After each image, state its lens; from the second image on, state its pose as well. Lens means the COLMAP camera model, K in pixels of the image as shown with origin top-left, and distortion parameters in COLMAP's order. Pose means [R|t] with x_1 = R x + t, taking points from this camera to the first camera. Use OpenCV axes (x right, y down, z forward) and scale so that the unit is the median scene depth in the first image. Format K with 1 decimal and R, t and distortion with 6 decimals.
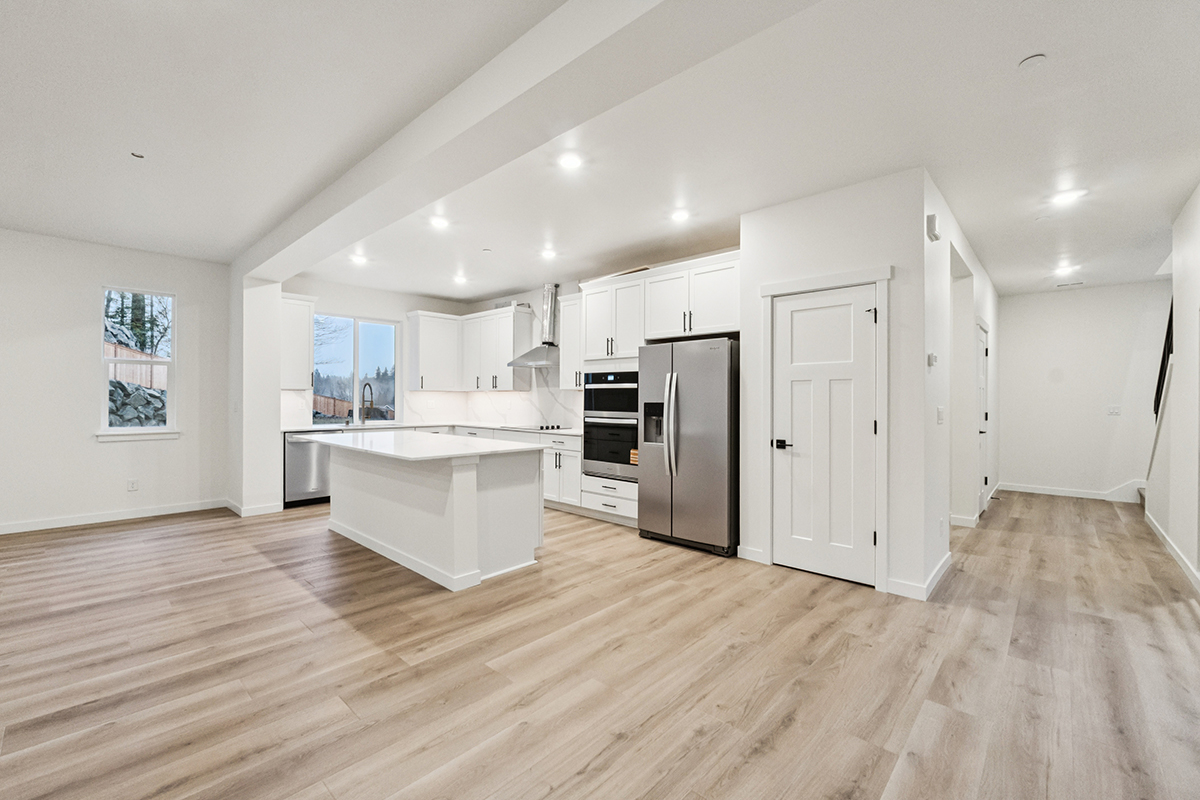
lens RADIAL K [[497.8, 0, 602.0], [0, 497.8, 396.5], [0, 0, 1]] dist [-0.010785, 0.000197]
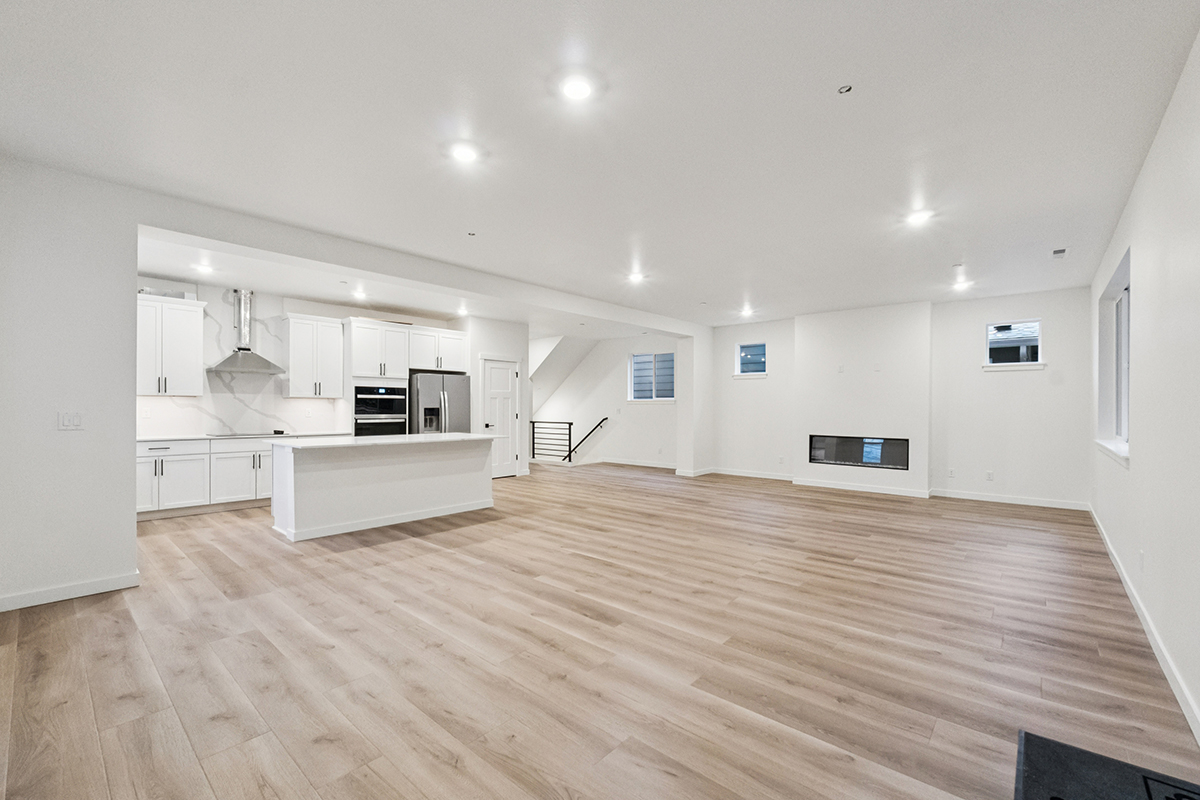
lens RADIAL K [[497.8, 0, 602.0], [0, 497.8, 396.5], [0, 0, 1]] dist [-0.010785, 0.000197]
pose [[-0.031469, 0.015780, 0.999380, -1.875628], [-0.008370, 0.999836, -0.016050, -0.005040], [-0.999470, -0.008870, -0.031331, 0.537232]]
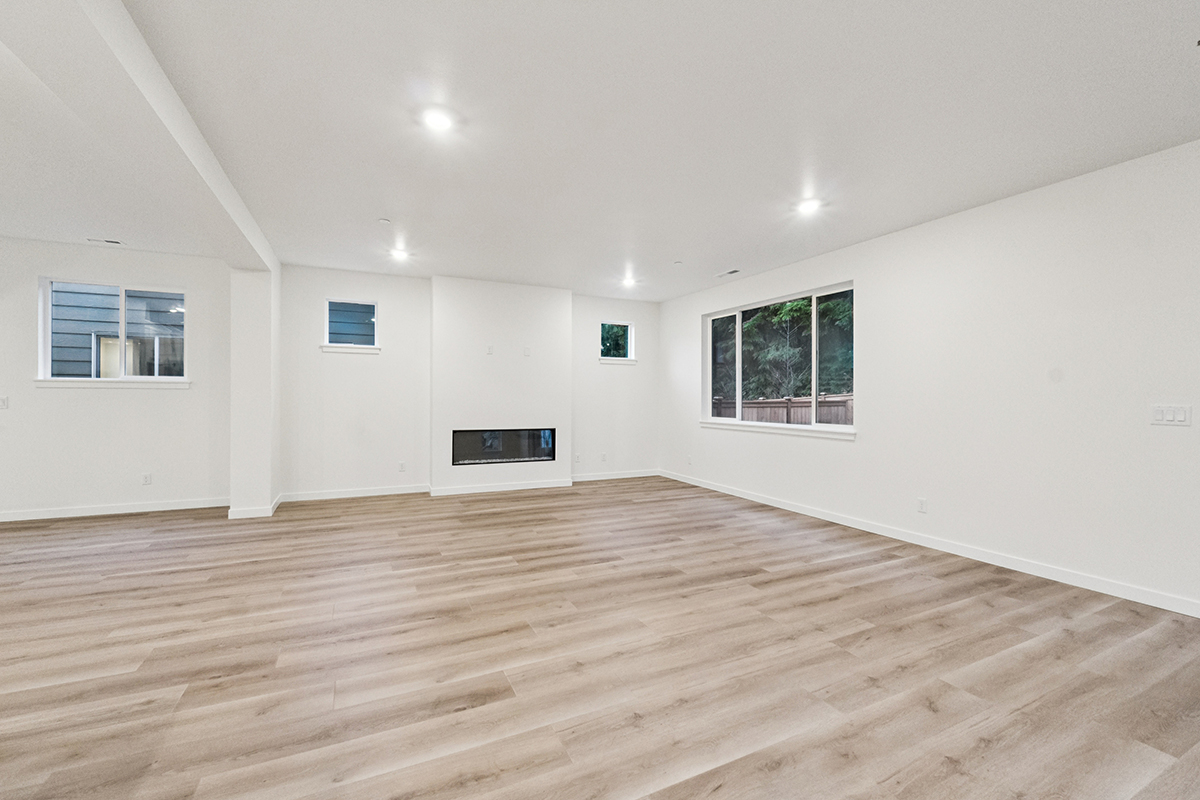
lens RADIAL K [[497.8, 0, 602.0], [0, 497.8, 396.5], [0, 0, 1]] dist [-0.010785, 0.000197]
pose [[-0.931221, -0.009205, 0.364340, -0.867954], [-0.010150, 0.999948, -0.000677, -0.000865], [-0.364315, -0.004328, -0.931266, 0.952352]]
